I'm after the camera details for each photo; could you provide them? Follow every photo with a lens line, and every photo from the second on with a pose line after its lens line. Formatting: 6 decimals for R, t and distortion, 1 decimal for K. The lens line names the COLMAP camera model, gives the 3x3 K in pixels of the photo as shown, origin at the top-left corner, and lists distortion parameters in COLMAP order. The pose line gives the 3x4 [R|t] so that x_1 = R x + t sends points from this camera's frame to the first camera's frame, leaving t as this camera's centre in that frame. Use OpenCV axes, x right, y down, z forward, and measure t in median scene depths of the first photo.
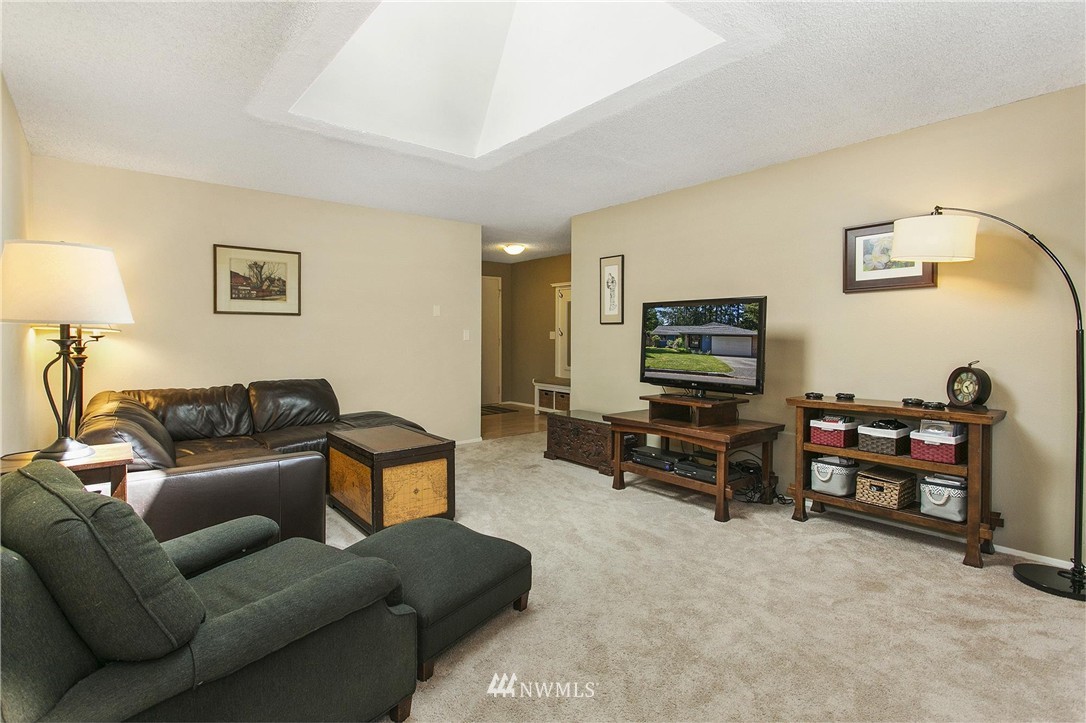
lens RADIAL K [[522.5, 0, 552.3], [0, 522.5, 332.8], [0, 0, 1]] dist [-0.002058, 0.000564]
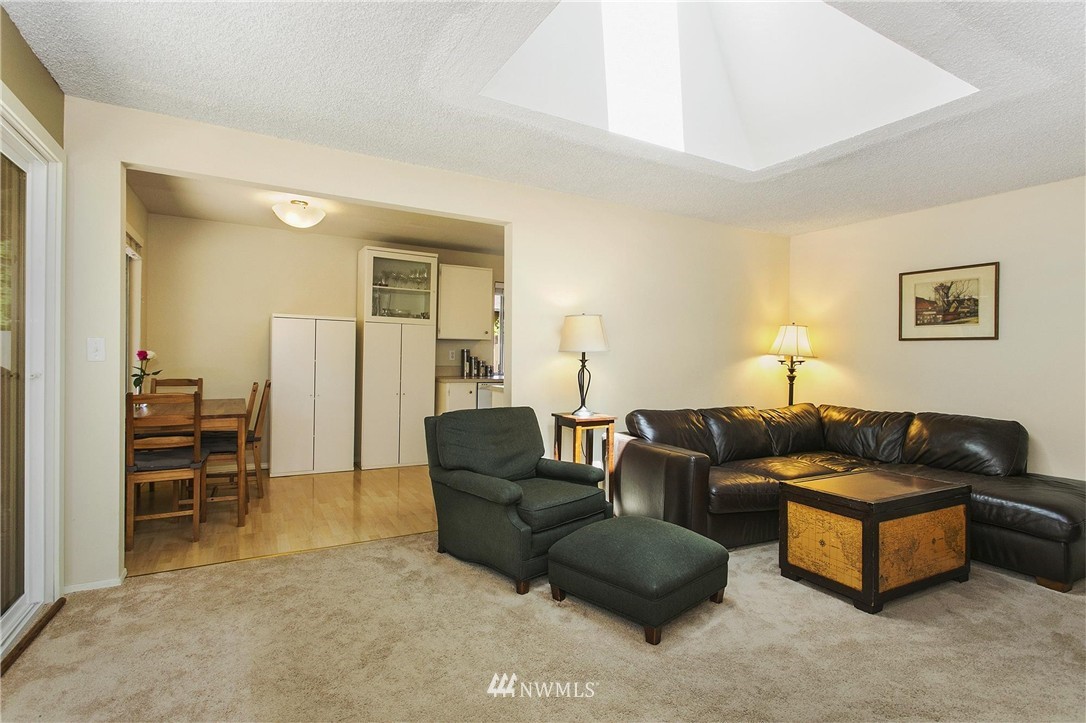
lens RADIAL K [[522.5, 0, 545.9], [0, 522.5, 349.9], [0, 0, 1]] dist [-0.002058, 0.000564]
pose [[-0.192624, -0.010517, -0.981216, 0.471565], [-0.010655, 0.999906, -0.008626, -0.002947], [0.981215, 0.008793, -0.192718, 0.494649]]
